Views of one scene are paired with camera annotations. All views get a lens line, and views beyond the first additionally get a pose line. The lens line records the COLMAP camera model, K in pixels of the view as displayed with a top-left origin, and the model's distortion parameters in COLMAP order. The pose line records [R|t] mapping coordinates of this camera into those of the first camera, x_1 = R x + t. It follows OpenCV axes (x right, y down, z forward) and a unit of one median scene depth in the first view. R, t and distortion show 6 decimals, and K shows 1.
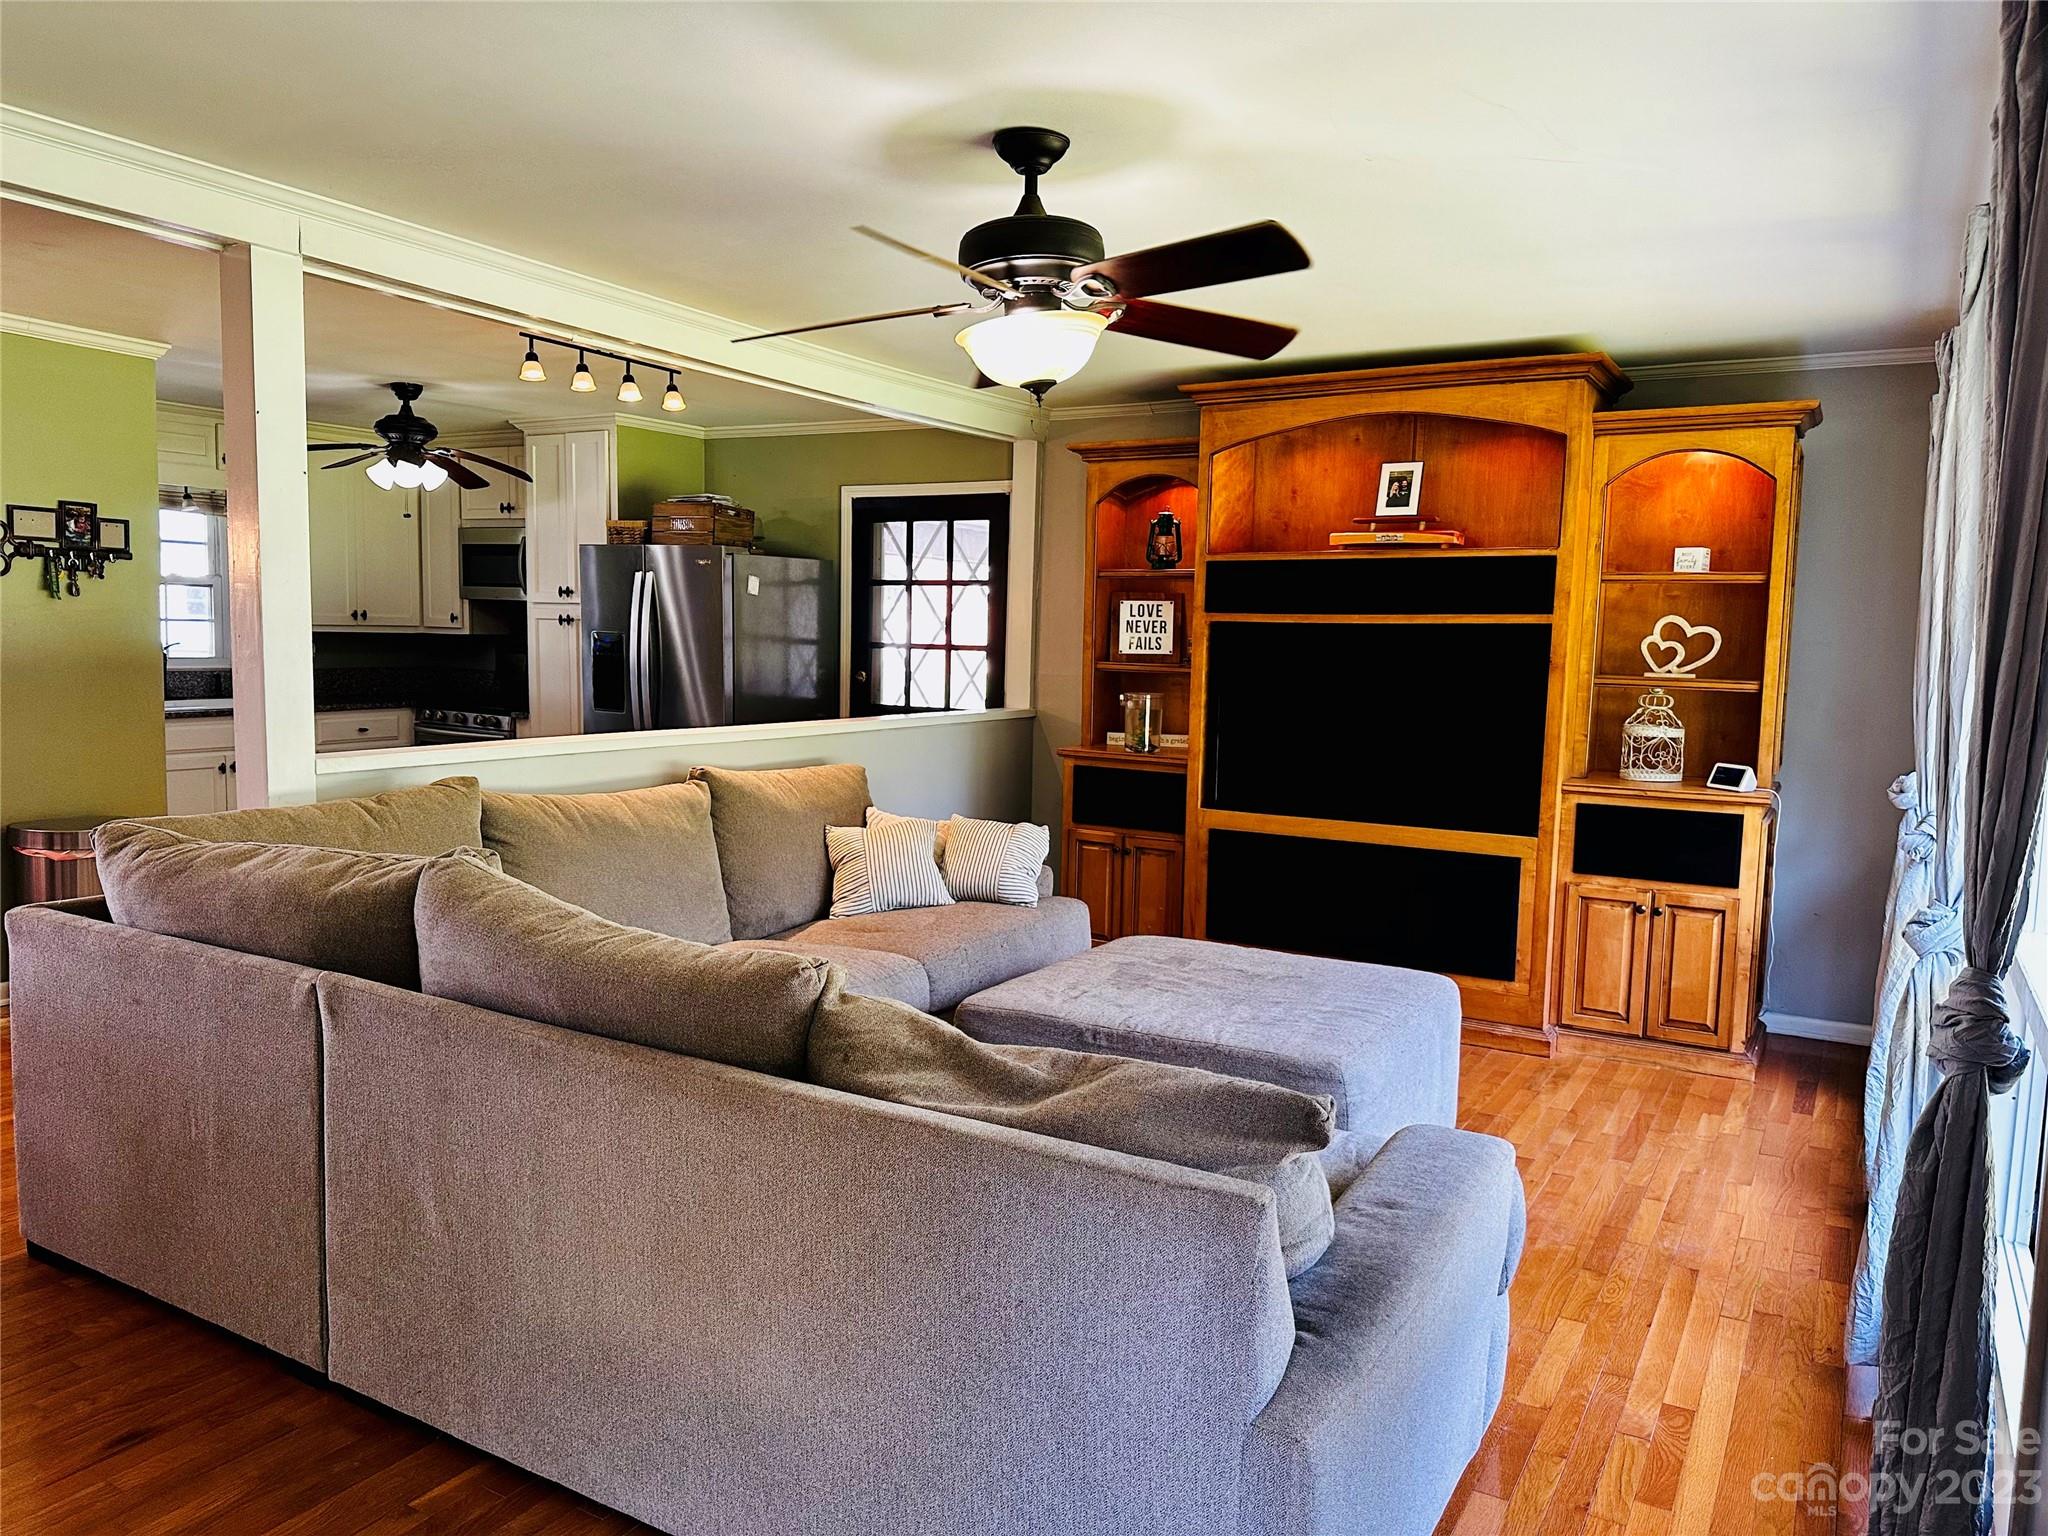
lens RADIAL K [[1432.2, 0, 1021.2], [0, 1432.2, 777.3], [0, 0, 1]] dist [0.007130, -0.006598]
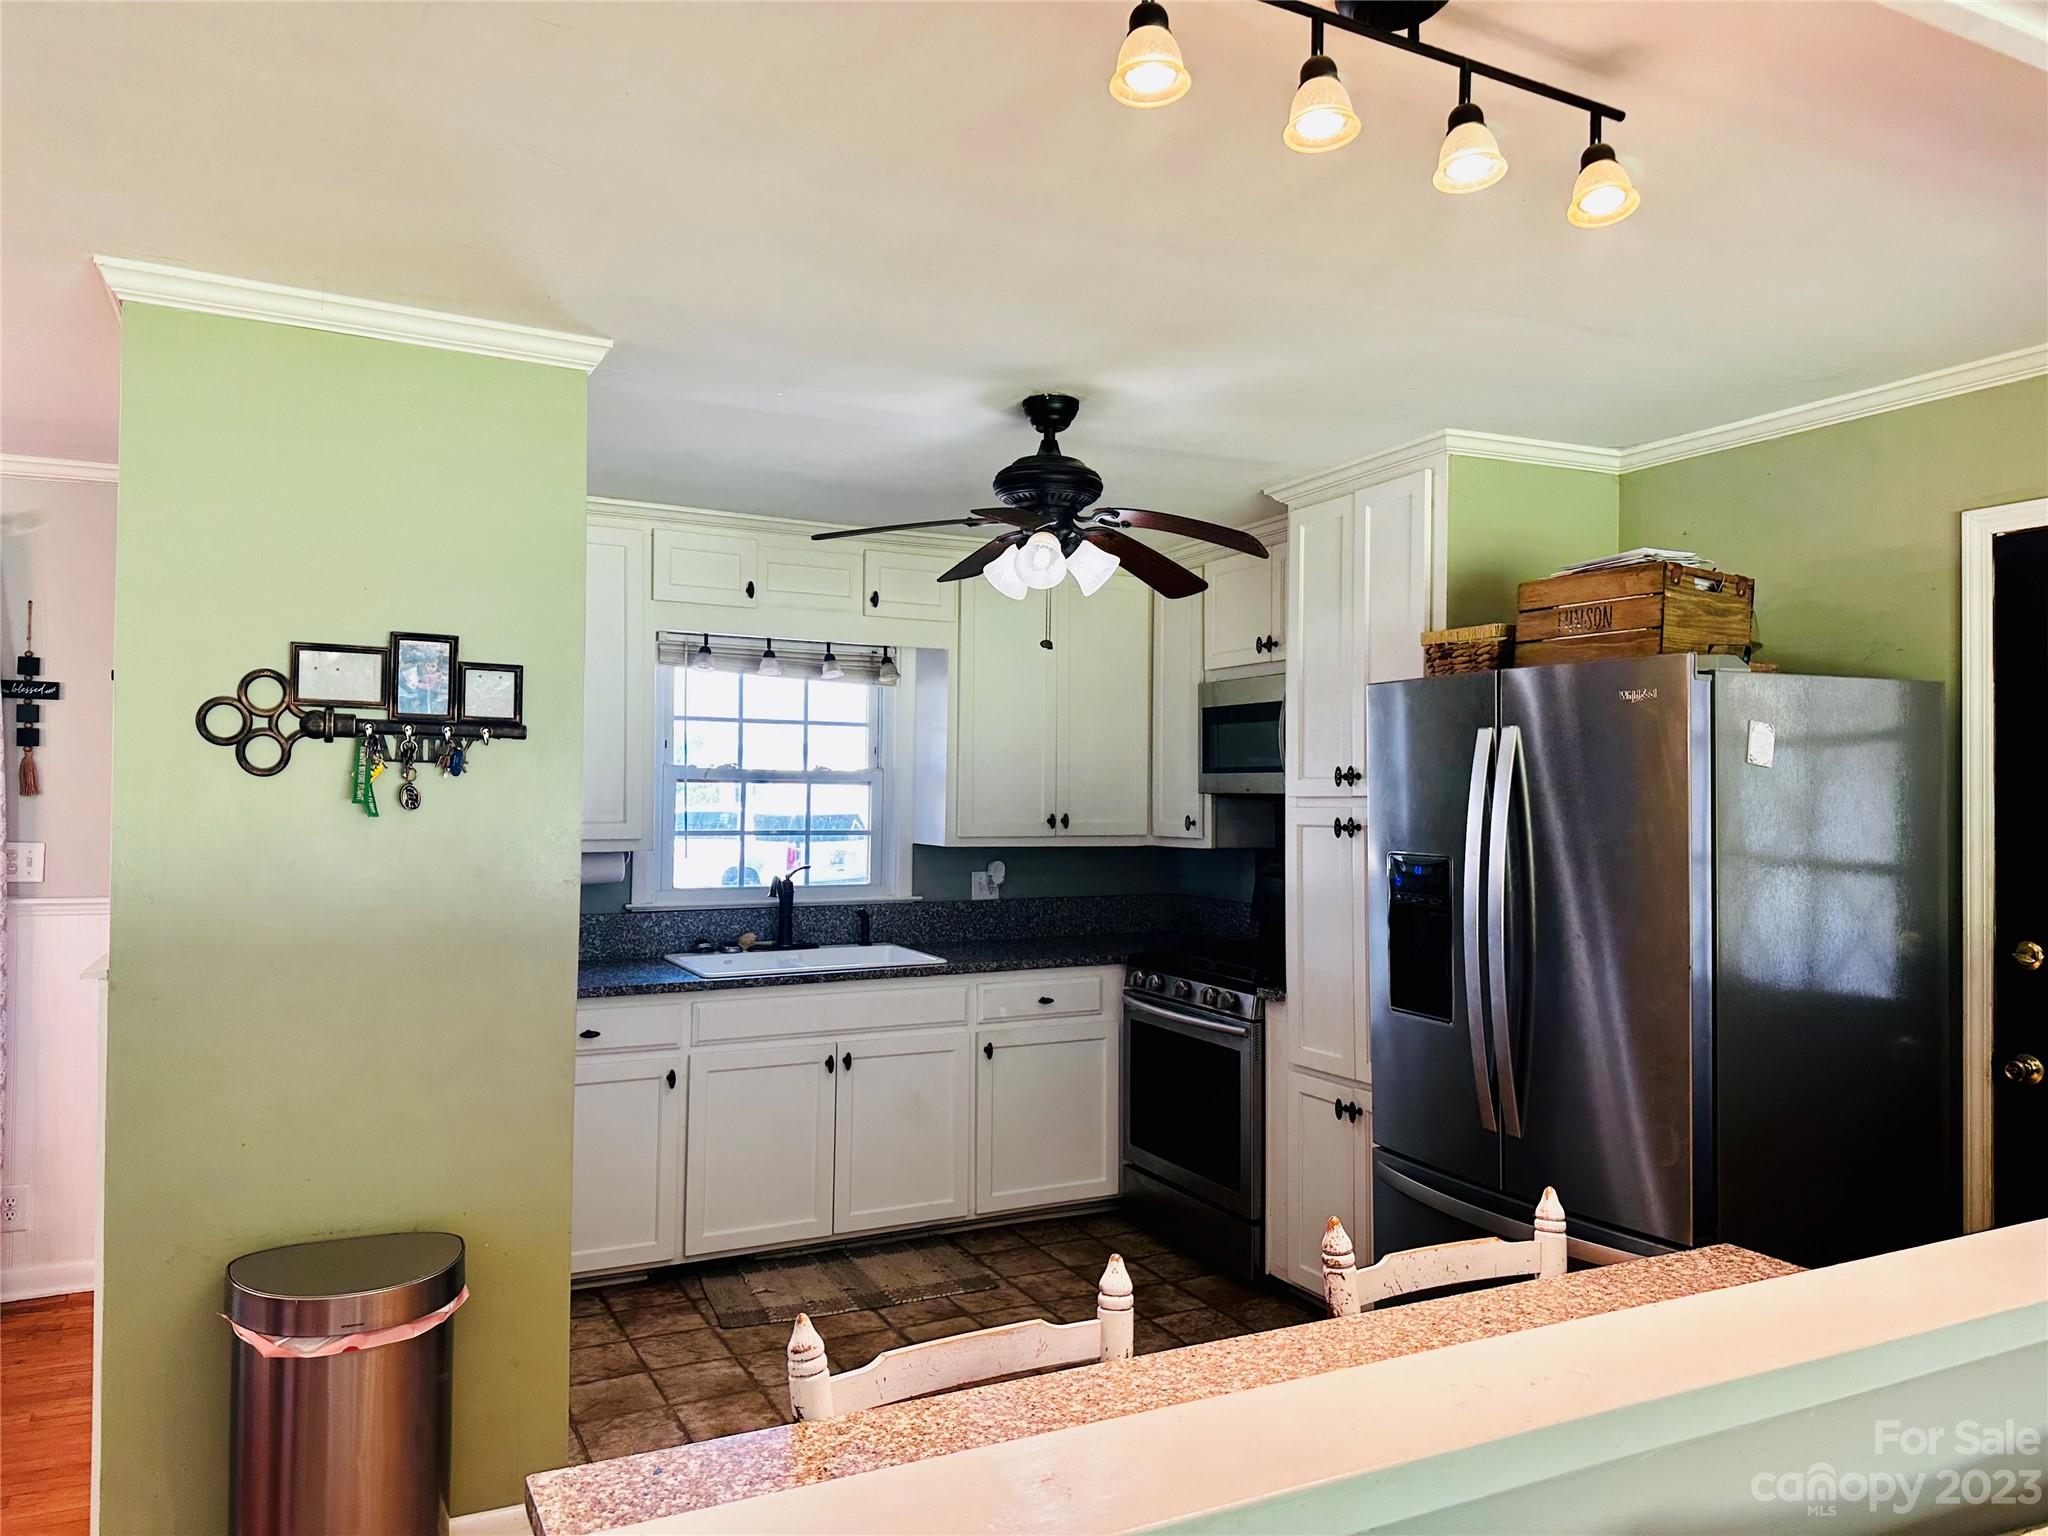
lens RADIAL K [[1432.2, 0, 1017.2], [0, 1432.2, 776.6], [0, 0, 1]] dist [0.007130, -0.006598]
pose [[0.842108, -0.031805, -0.538371, -0.139817], [-0.038966, 0.992062, -0.119557, -0.063028], [0.537900, 0.121658, 0.834184, 0.511016]]
